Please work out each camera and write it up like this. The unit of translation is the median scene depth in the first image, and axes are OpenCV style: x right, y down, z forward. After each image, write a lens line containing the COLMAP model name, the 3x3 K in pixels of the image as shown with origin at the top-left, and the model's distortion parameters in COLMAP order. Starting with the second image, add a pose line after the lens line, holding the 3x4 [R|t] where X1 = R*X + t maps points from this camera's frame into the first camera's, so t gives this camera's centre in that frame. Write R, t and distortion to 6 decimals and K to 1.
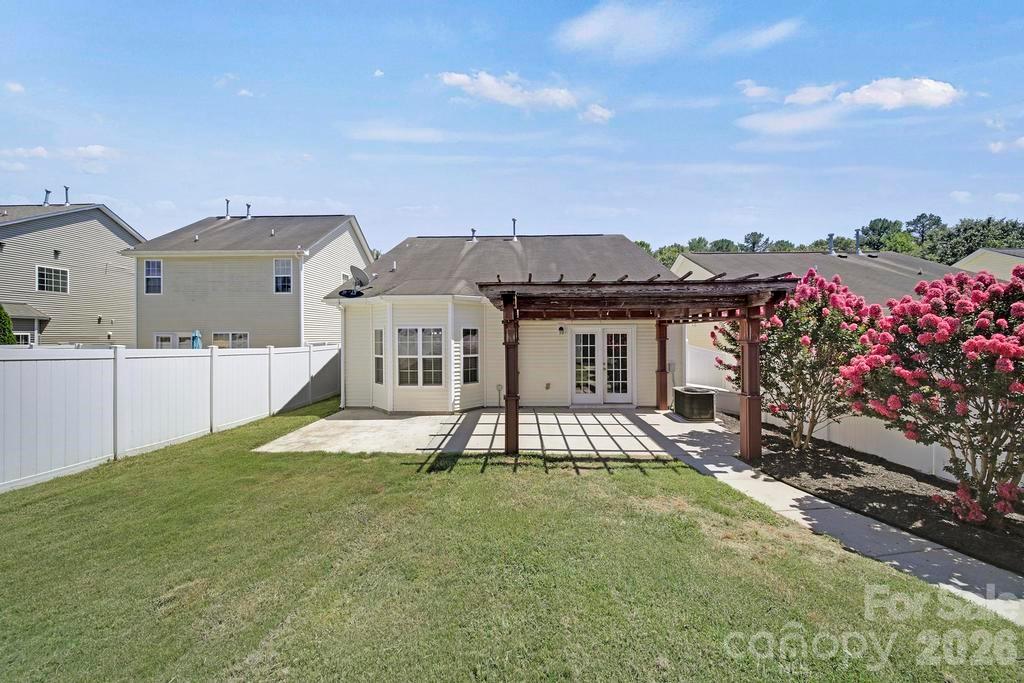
lens RADIAL K [[361.0, 0, 517.4], [0, 361.0, 335.3], [0, 0, 1]] dist [-0.001609, -0.001525]
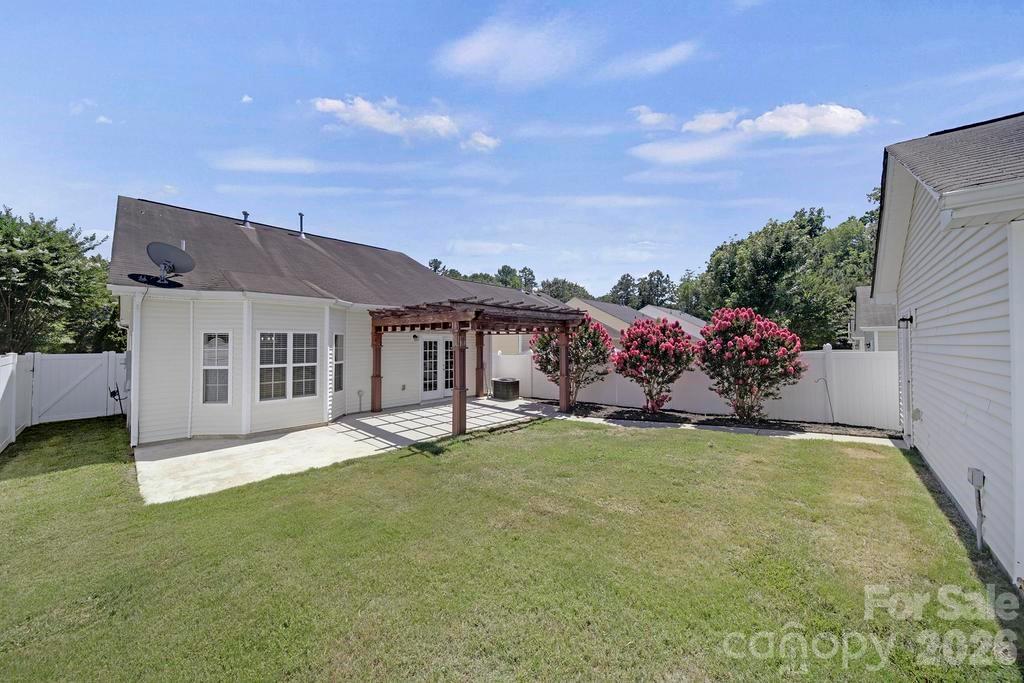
lens RADIAL K [[361.0, 0, 508.2], [0, 361.0, 340.9], [0, 0, 1]] dist [-0.001609, -0.001525]
pose [[0.661349, 0.007940, 0.750036, -0.539777], [-0.003706, 0.999966, -0.007318, 0.003882], [-0.750069, 0.002060, 0.661356, 0.014787]]
